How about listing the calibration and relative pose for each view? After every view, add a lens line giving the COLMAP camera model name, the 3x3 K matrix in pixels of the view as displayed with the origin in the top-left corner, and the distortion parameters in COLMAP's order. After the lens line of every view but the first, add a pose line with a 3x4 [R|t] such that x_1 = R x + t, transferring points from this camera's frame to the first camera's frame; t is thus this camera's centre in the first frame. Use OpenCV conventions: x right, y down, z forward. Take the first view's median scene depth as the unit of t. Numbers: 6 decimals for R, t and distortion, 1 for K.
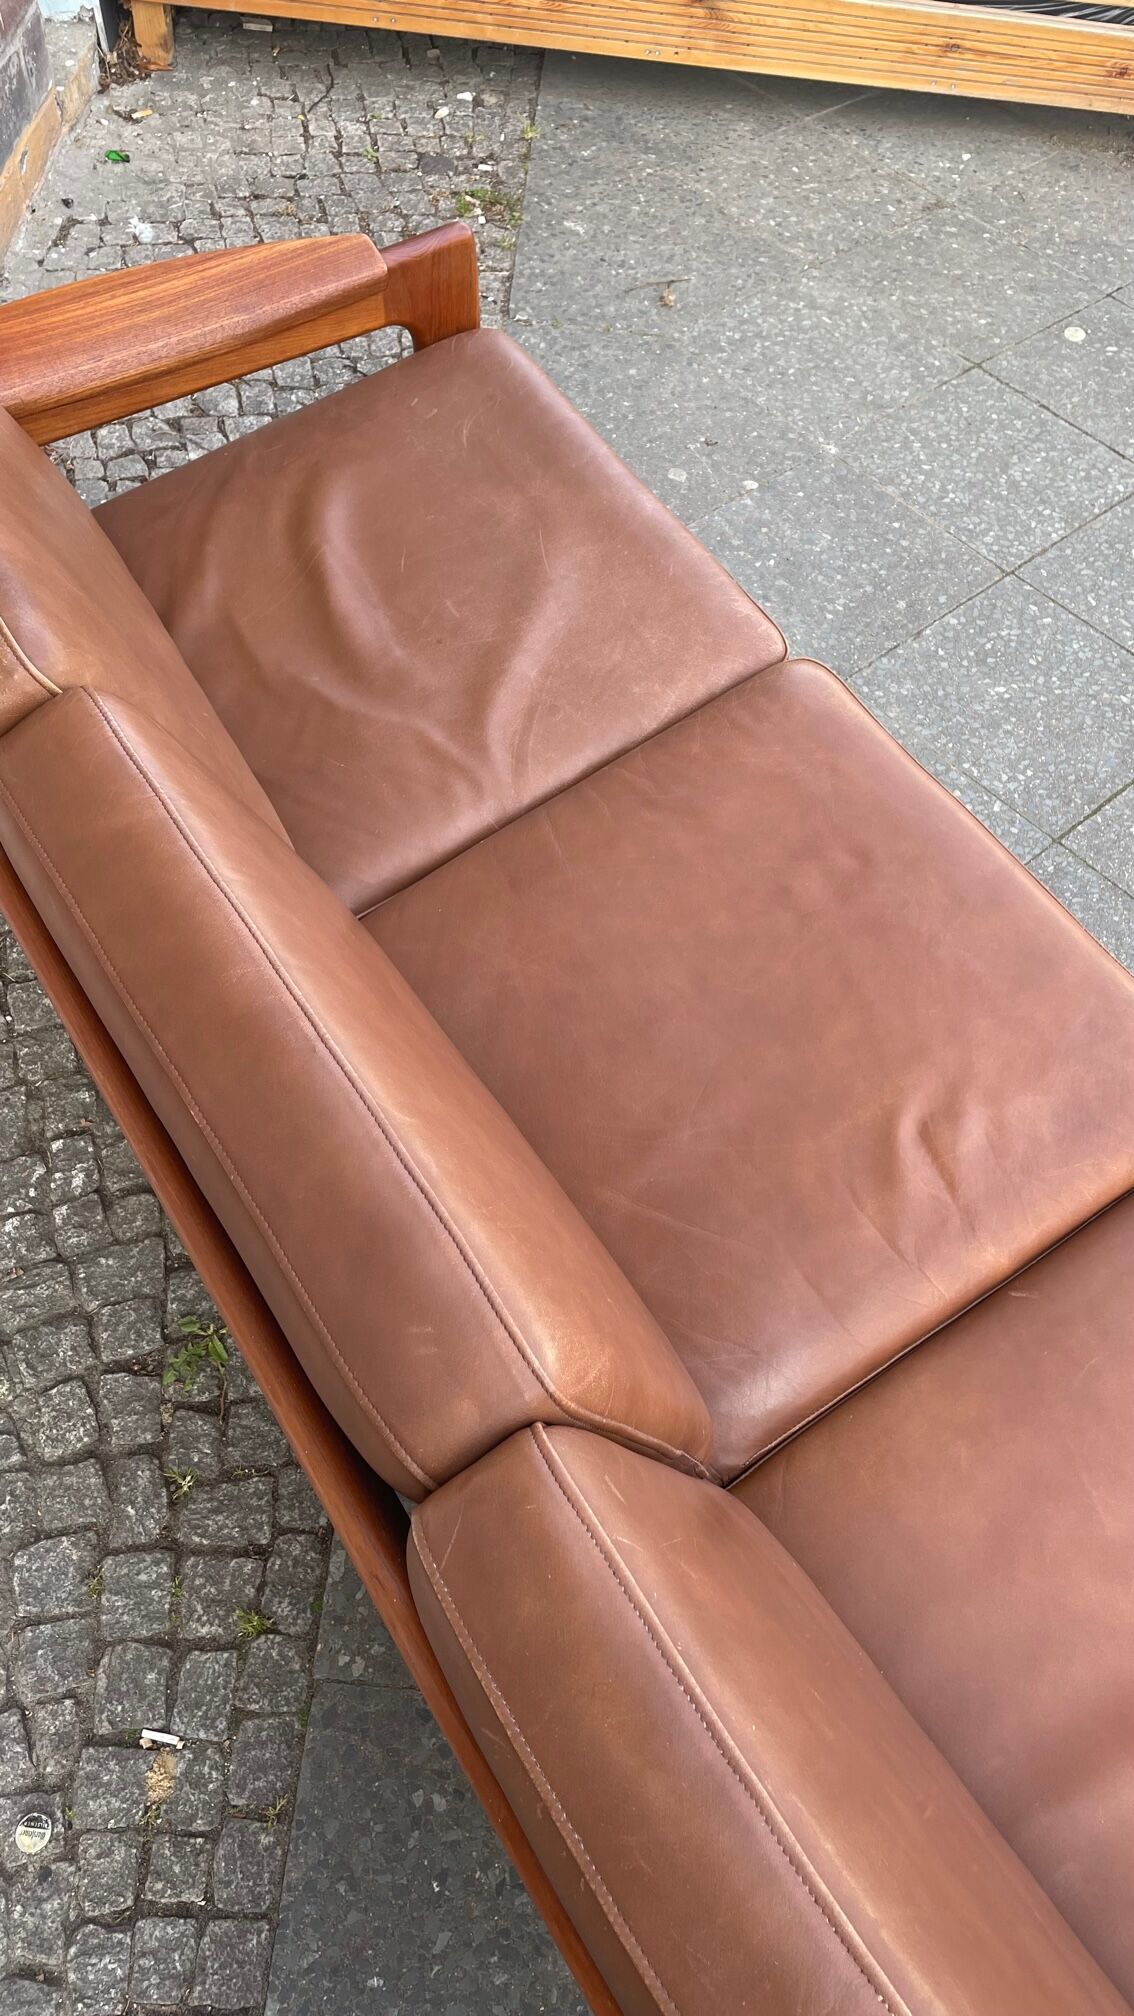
lens RADIAL K [[1521.4, 0, 584.1], [0, 1521.4, 990.3], [0, 0, 1]] dist [0.084405, -0.111498]
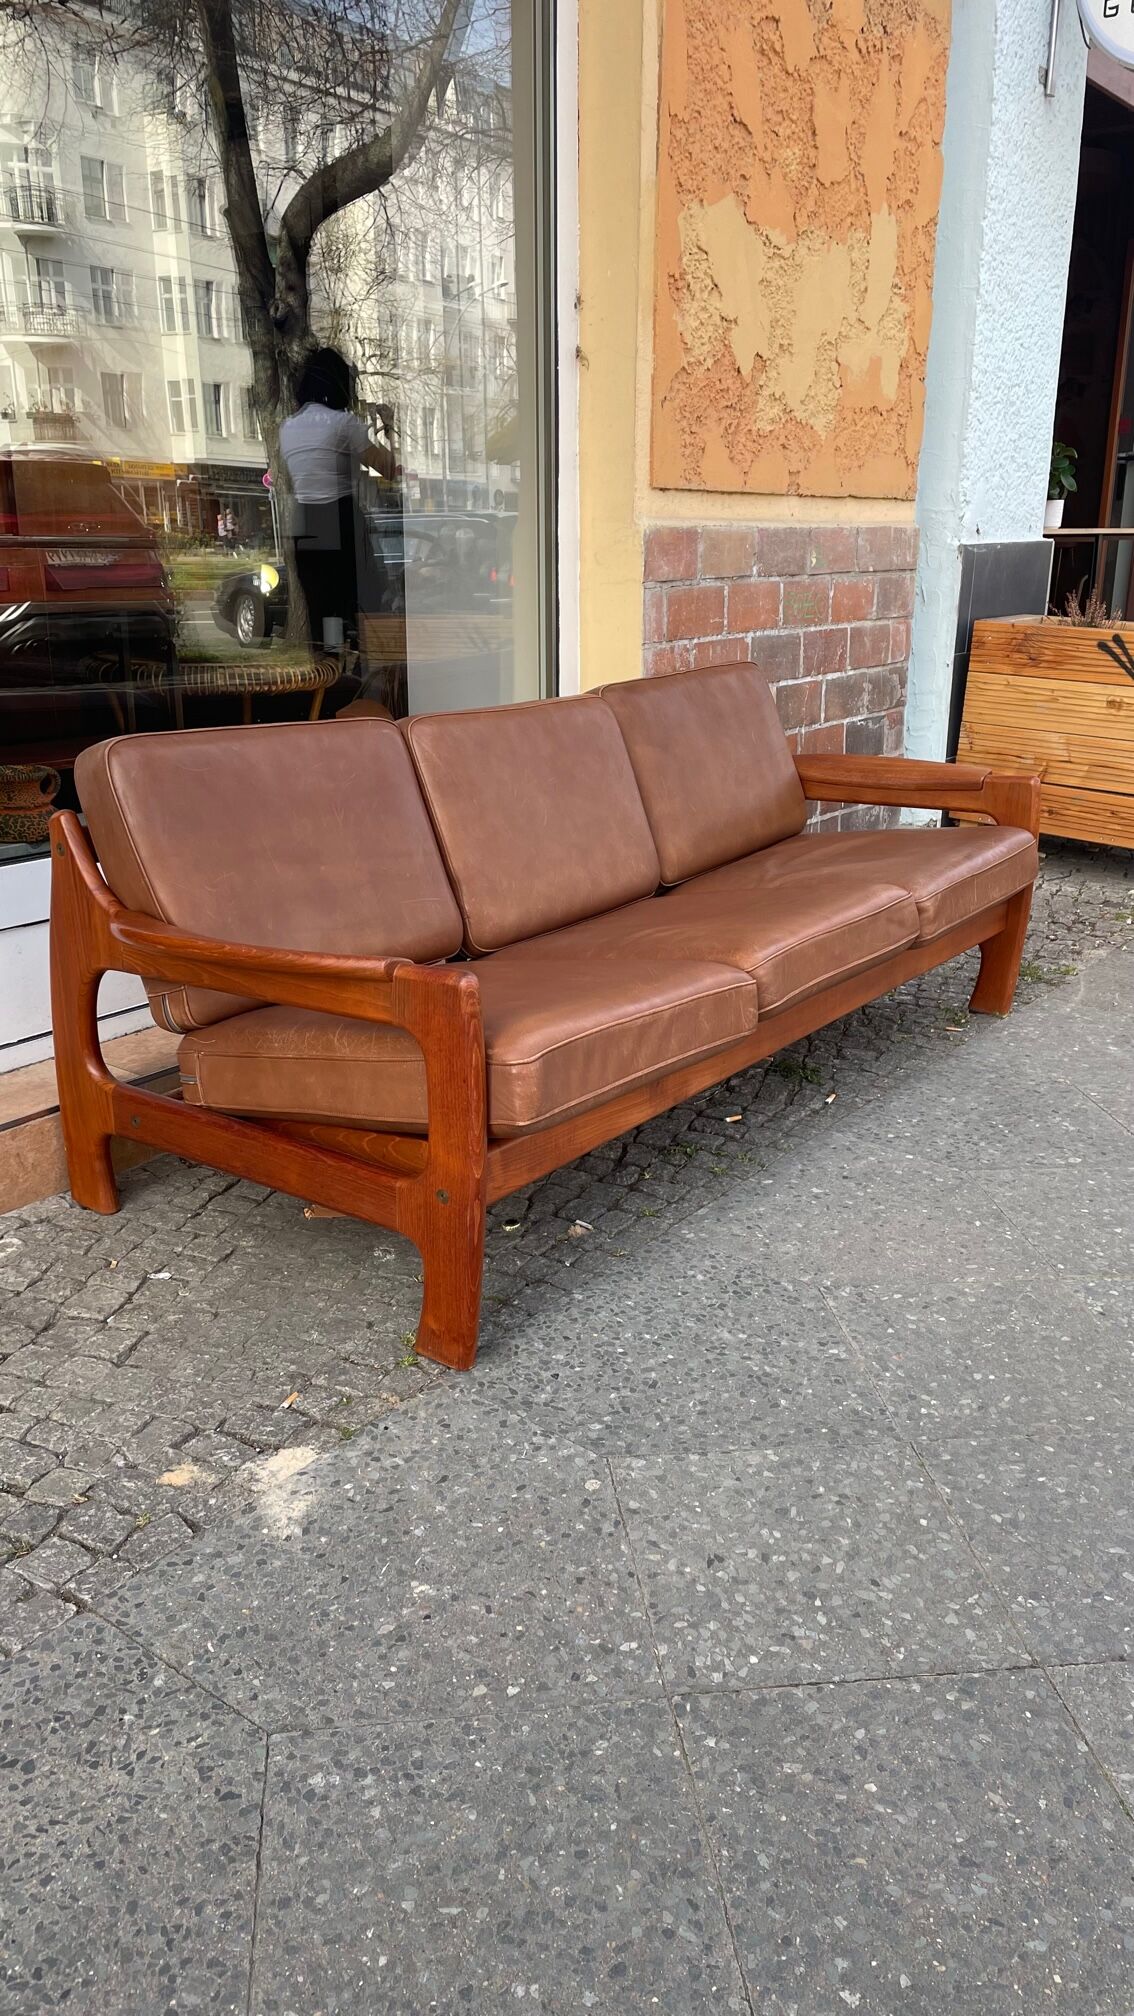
lens RADIAL K [[1521.4, 0, 585.8], [0, 1521.4, 1008.5], [0, 0, 1]] dist [0.084405, -0.111498]
pose [[0.831683, 0.133587, -0.538941, 0.542082], [-0.435868, 0.758380, -0.484643, 0.933365], [0.343980, 0.637977, 0.688958, -0.341720]]
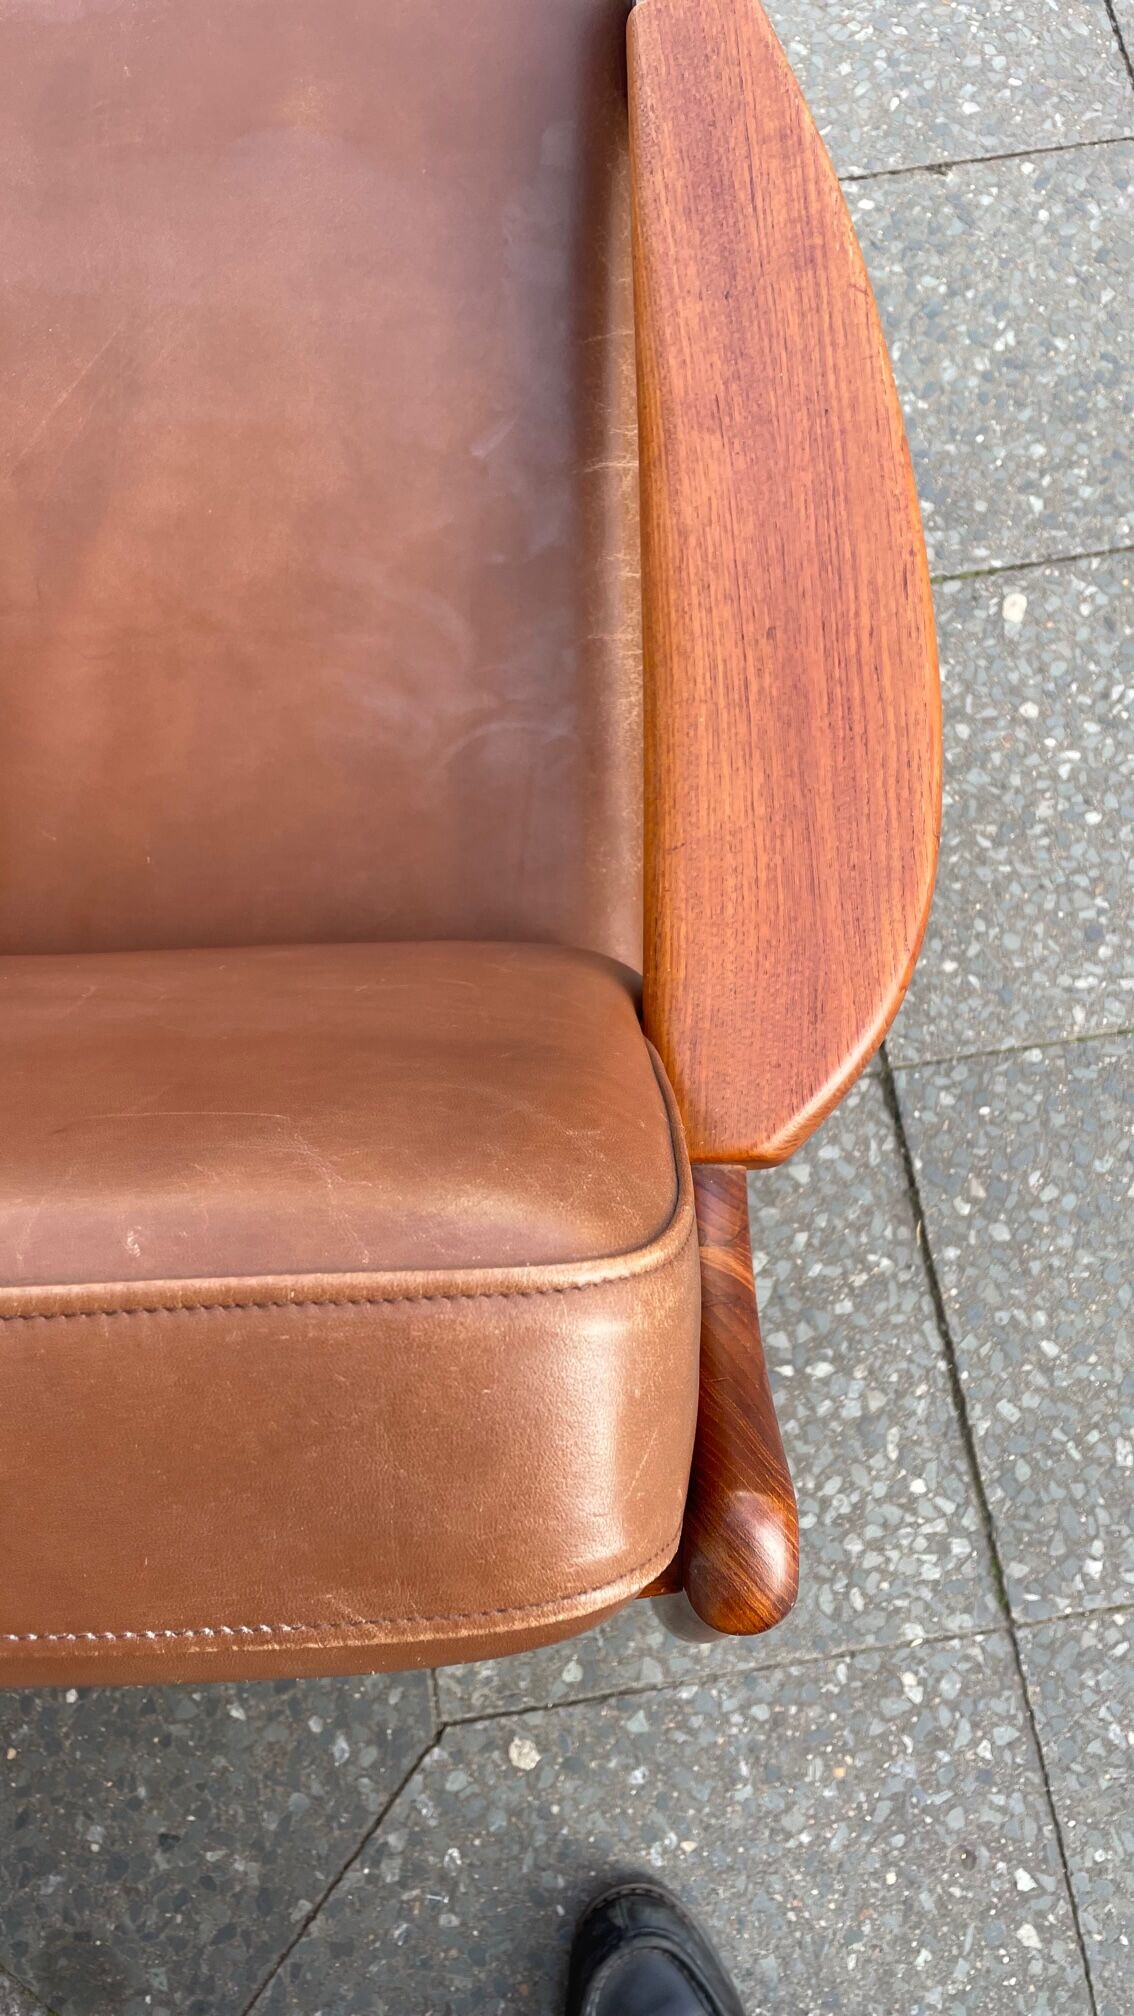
lens RADIAL K [[1521.4, 0, 588.3], [0, 1521.4, 1020.5], [0, 0, 1]] dist [0.084405, -0.111498]
pose [[0.539465, -0.831858, 0.130346, 0.184359], [0.715812, 0.534601, 0.449239, 0.262174], [-0.443386, -0.149045, 0.883852, 0.115066]]
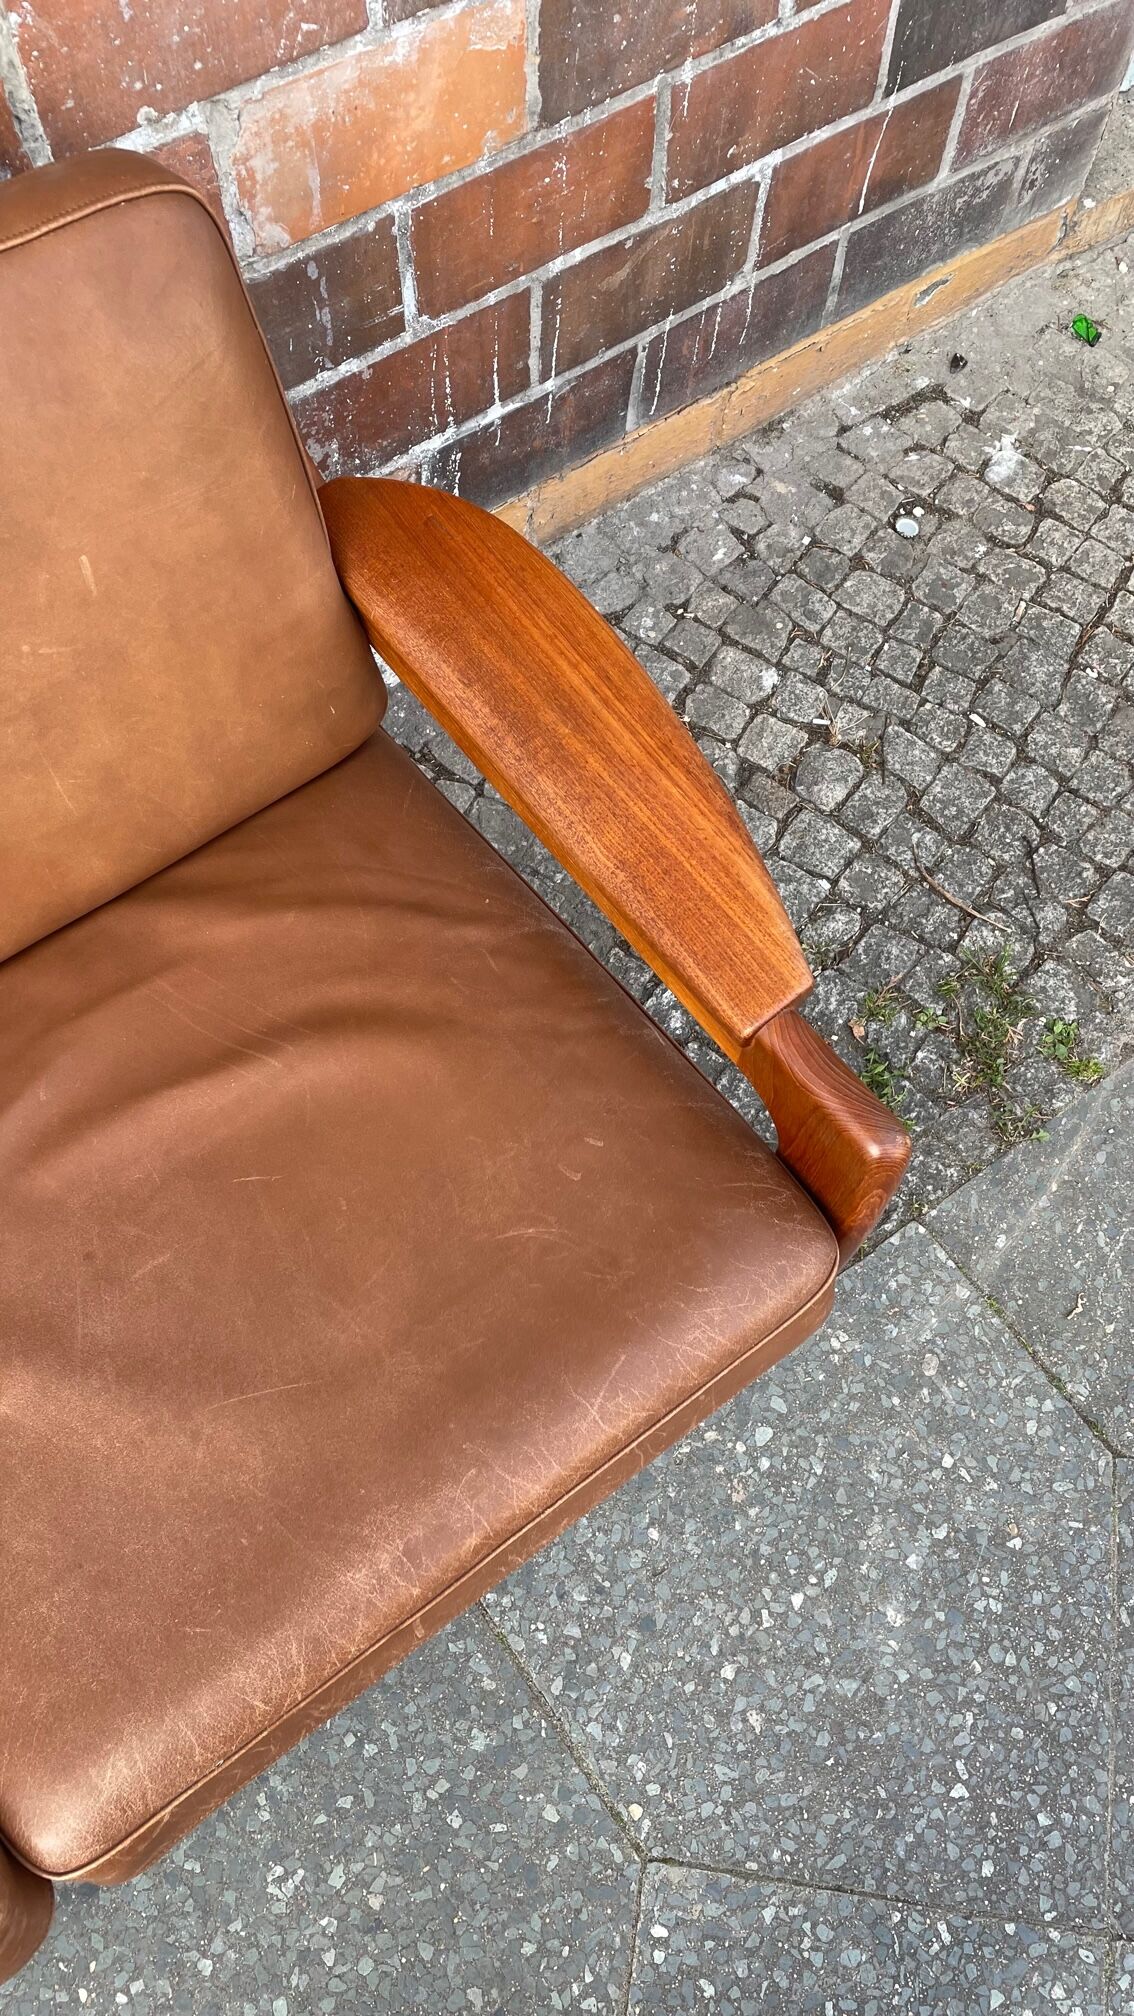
lens RADIAL K [[1521.4, 0, 577.0], [0, 1521.4, 1014.9], [0, 0, 1]] dist [0.084405, -0.111498]
pose [[0.634713, 0.697750, -0.332091, -0.009396], [-0.637081, 0.715716, 0.286145, -0.628485], [0.437341, 0.029948, 0.898797, 0.494741]]
